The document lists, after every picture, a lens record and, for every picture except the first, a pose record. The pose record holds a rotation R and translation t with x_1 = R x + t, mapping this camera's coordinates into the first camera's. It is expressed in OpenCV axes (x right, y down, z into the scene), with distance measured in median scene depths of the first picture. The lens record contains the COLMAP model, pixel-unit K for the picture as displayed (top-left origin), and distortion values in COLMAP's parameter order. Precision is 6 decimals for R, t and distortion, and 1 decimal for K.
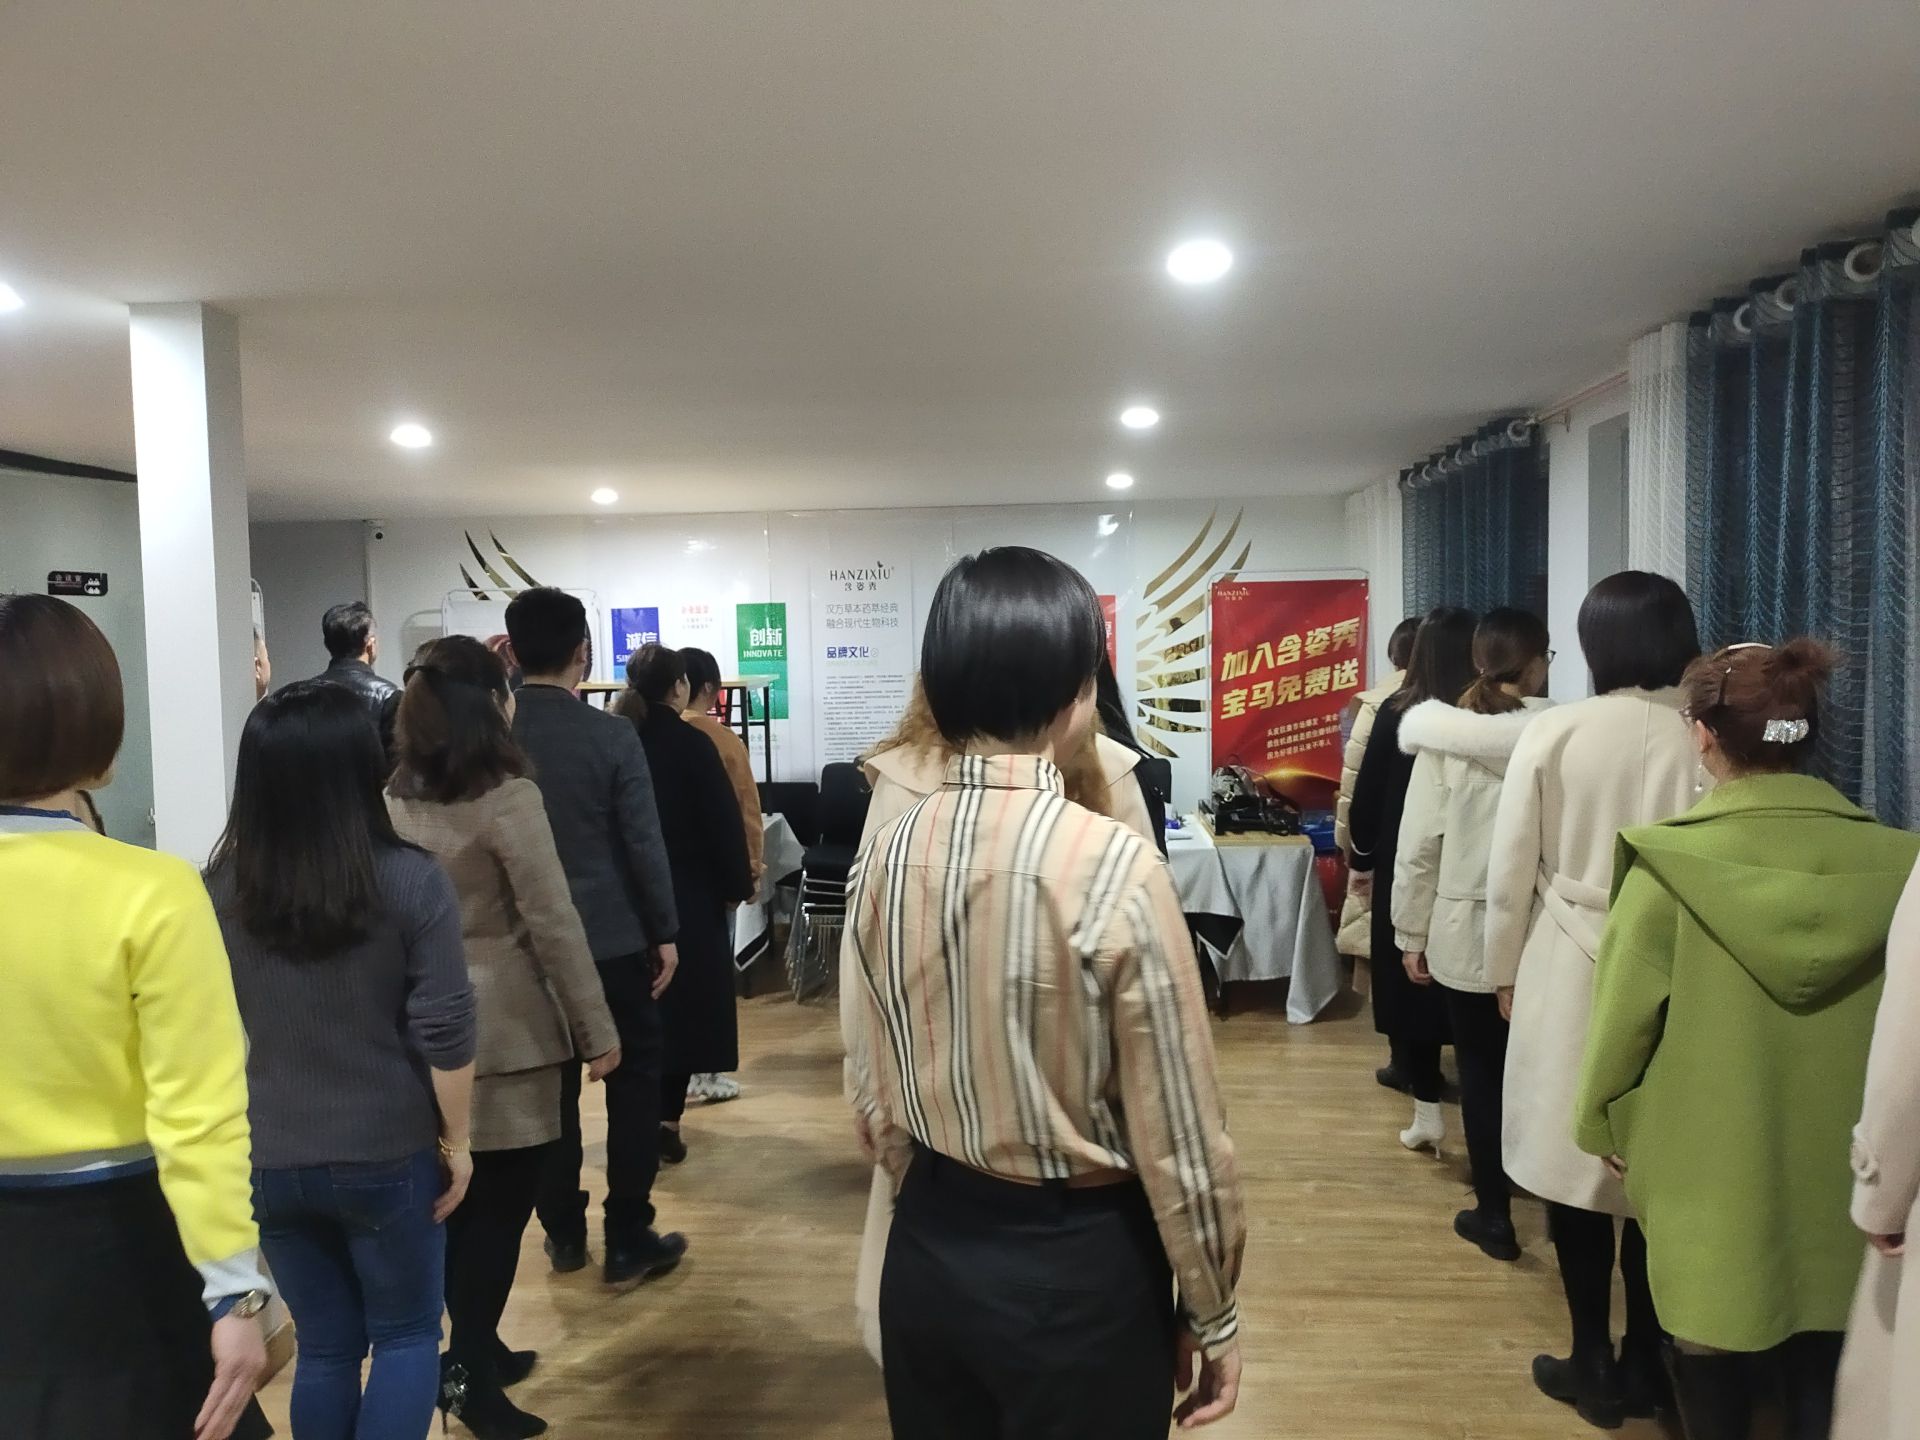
lens RADIAL K [[1473.8, 0, 960.0], [0, 1473.8, 720.0], [0, 0, 1]] dist [0.042834, -0.000387]
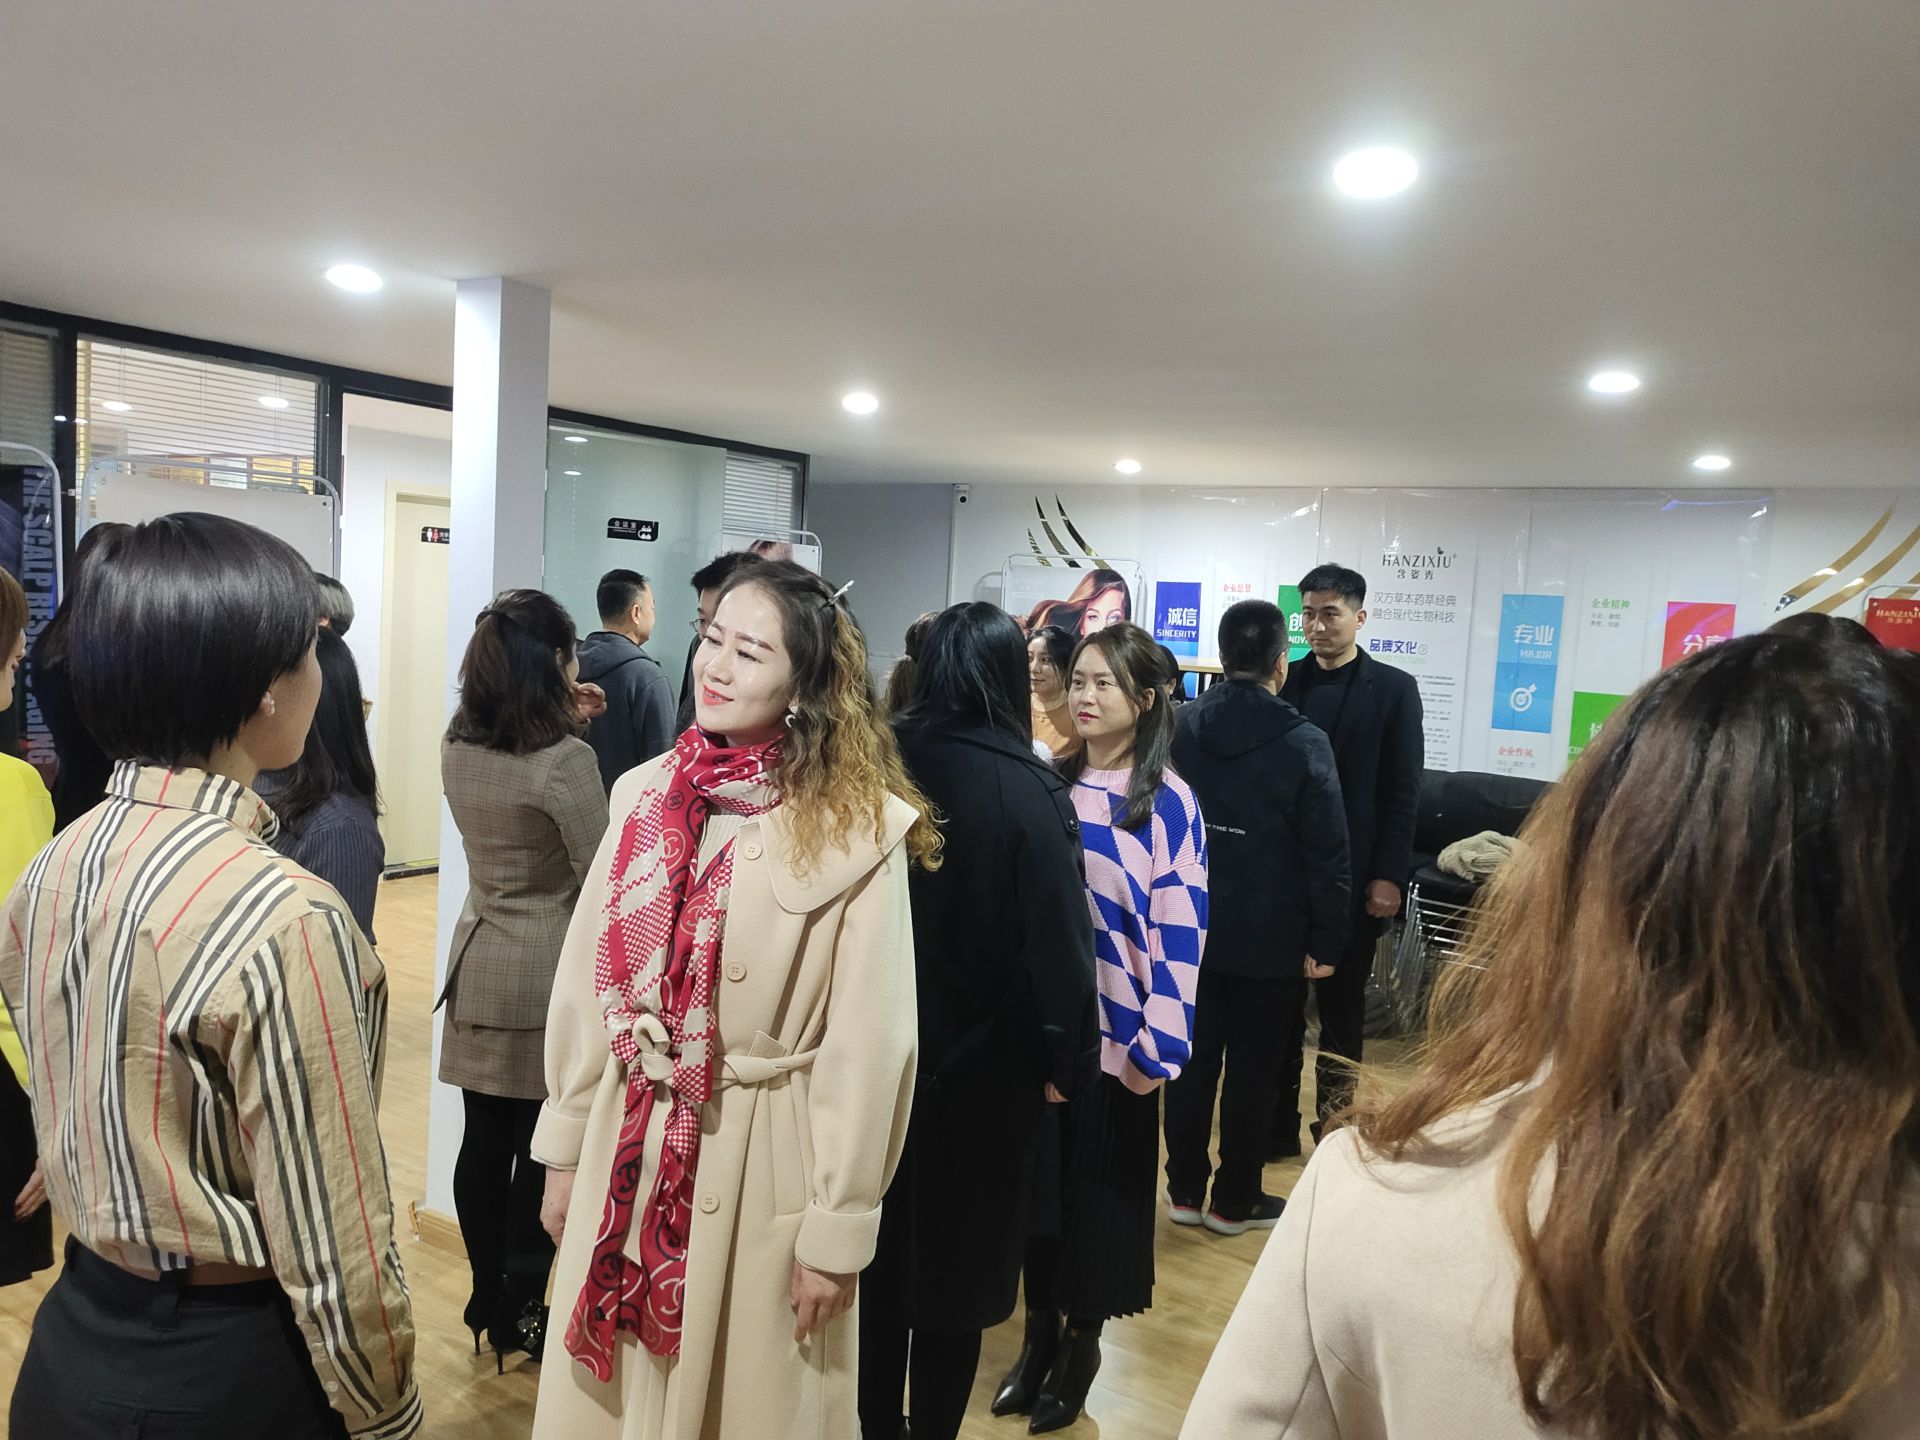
lens RADIAL K [[1473.8, 0, 960.0], [0, 1473.8, 720.0], [0, 0, 1]] dist [0.042834, -0.000387]
pose [[0.863206, 0.112619, -0.492131, 0.154854], [-0.103549, 0.993572, 0.045742, -0.016209], [0.494119, 0.011475, 0.869318, 0.088951]]
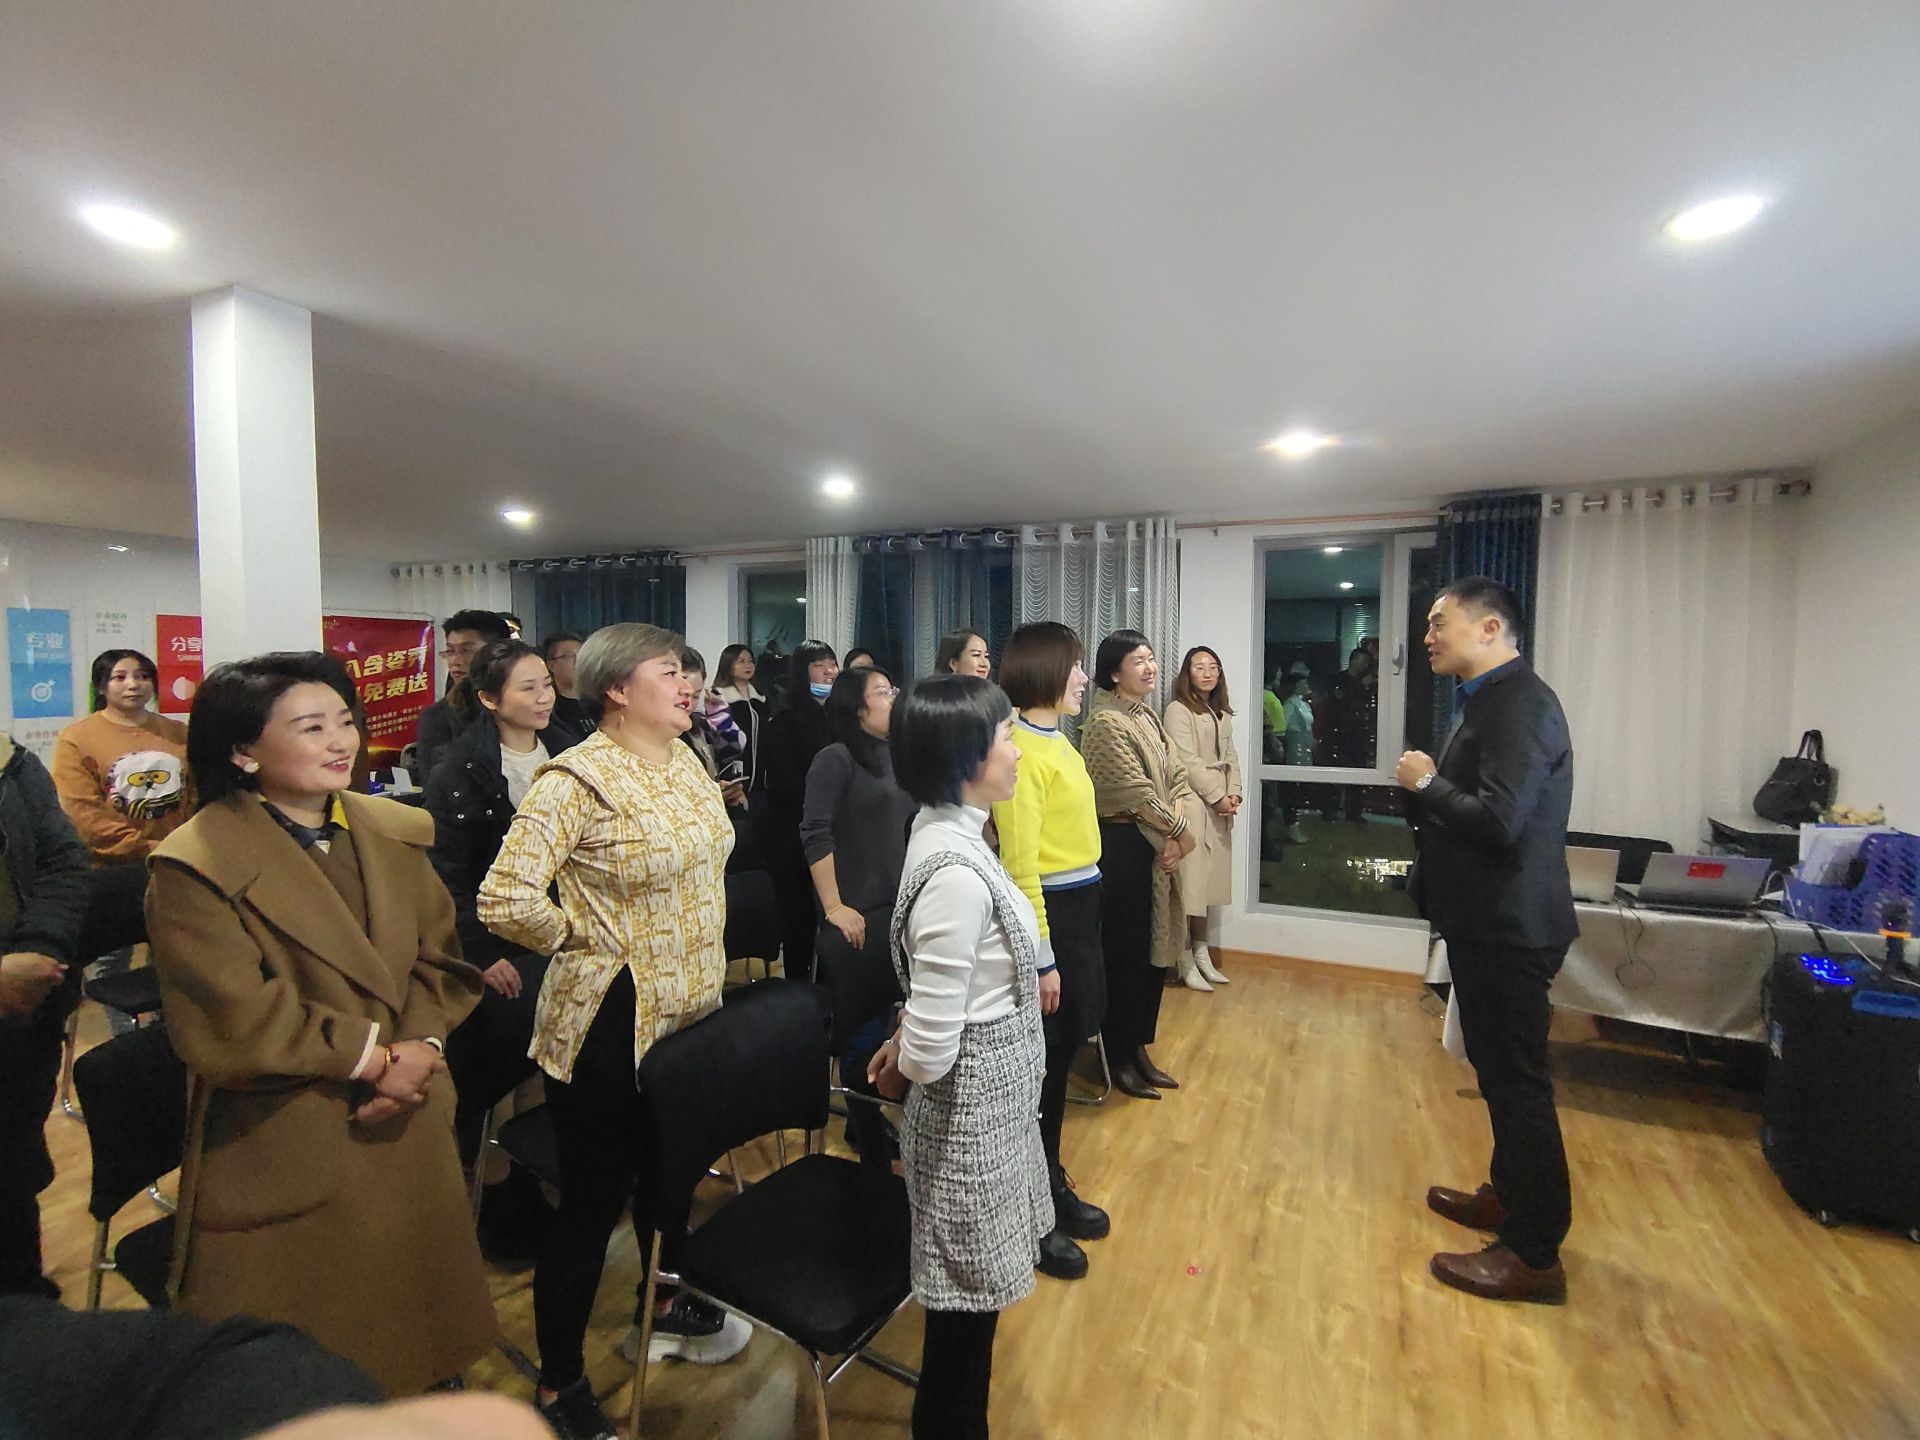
lens RADIAL K [[904.3, 0, 960.0], [0, 904.3, 720.0], [0, 0, 1]] dist [0.024141, -0.000330]
pose [[0.335805, -0.029285, 0.941476, -0.436638], [0.039769, 0.999066, 0.016892, 0.014582], [-0.941092, 0.031770, 0.336656, 0.153946]]
